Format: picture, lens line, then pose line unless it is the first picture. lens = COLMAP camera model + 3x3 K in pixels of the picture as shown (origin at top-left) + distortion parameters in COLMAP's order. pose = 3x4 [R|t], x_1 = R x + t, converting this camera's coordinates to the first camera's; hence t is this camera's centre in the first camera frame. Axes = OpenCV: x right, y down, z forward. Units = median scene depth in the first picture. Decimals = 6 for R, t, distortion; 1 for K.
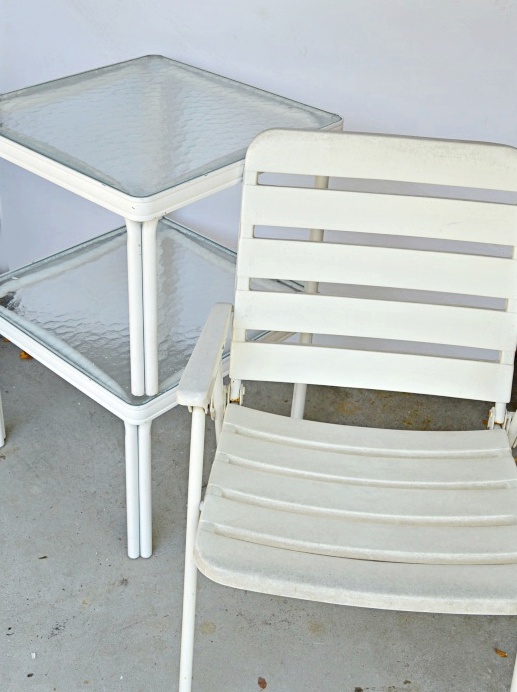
lens RADIAL K [[917.8, 0, 258.7], [0, 917.8, 248.4], [0, 0, 1]] dist [-0.078279, -0.006908]
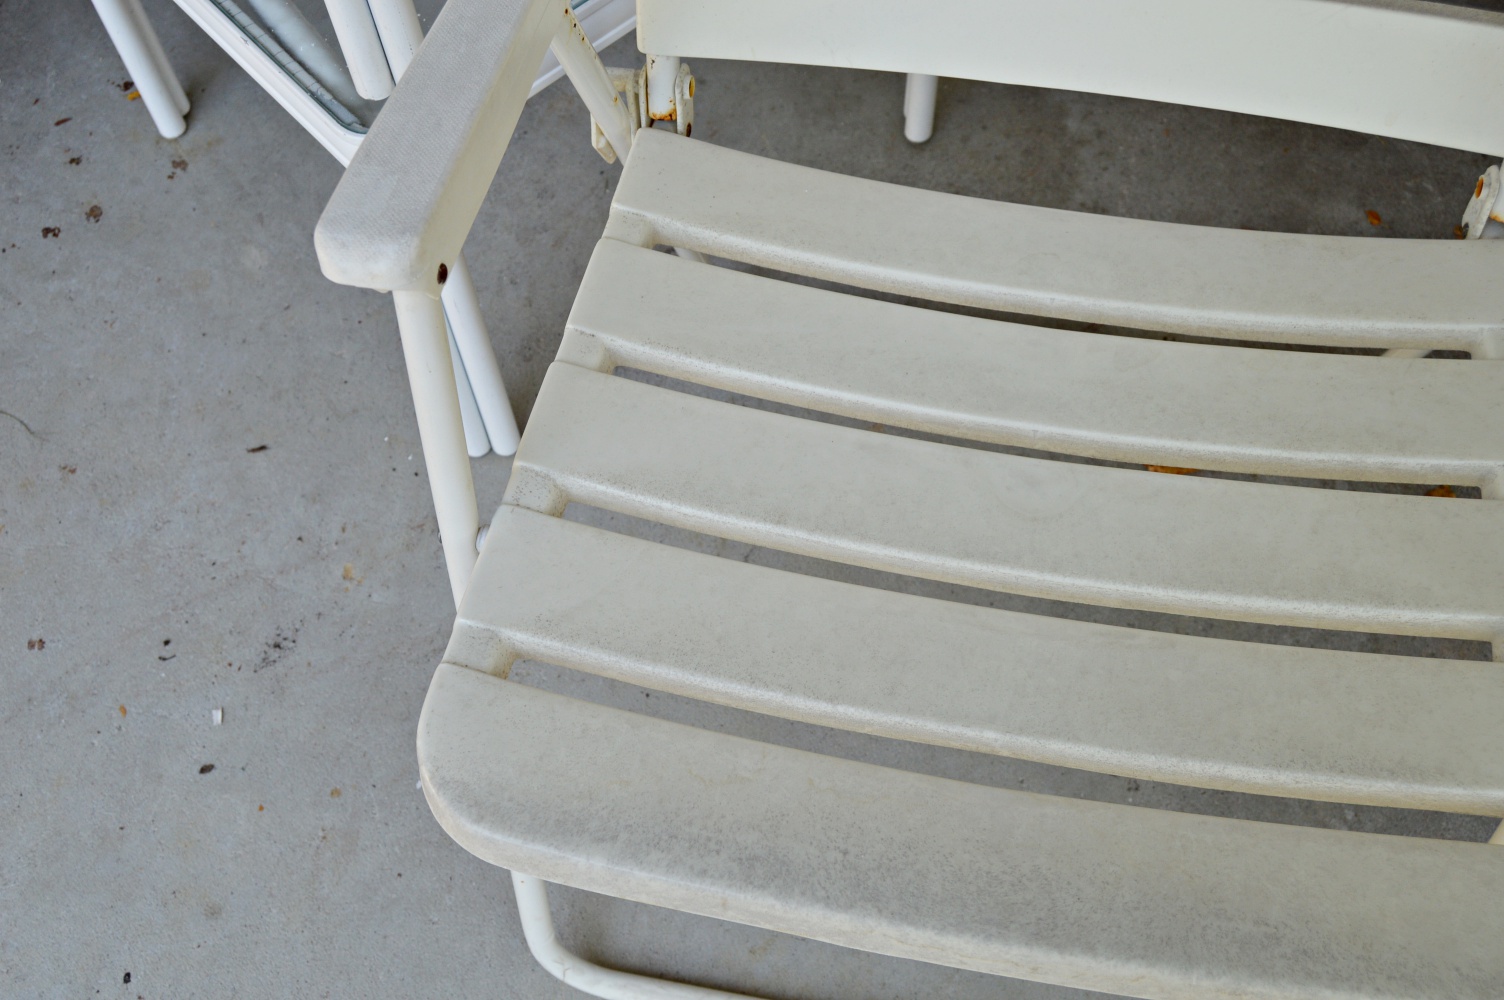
lens RADIAL K [[1643.5, 0, 752.0], [0, 1643.5, 500.0], [0, 0, 1]] dist [-0.075352, 0.033957]
pose [[0.991027, 0.046047, -0.125480, 0.085142], [0.028037, 0.846287, 0.531988, -0.025891], [0.130688, -0.530733, 0.837403, 0.458577]]
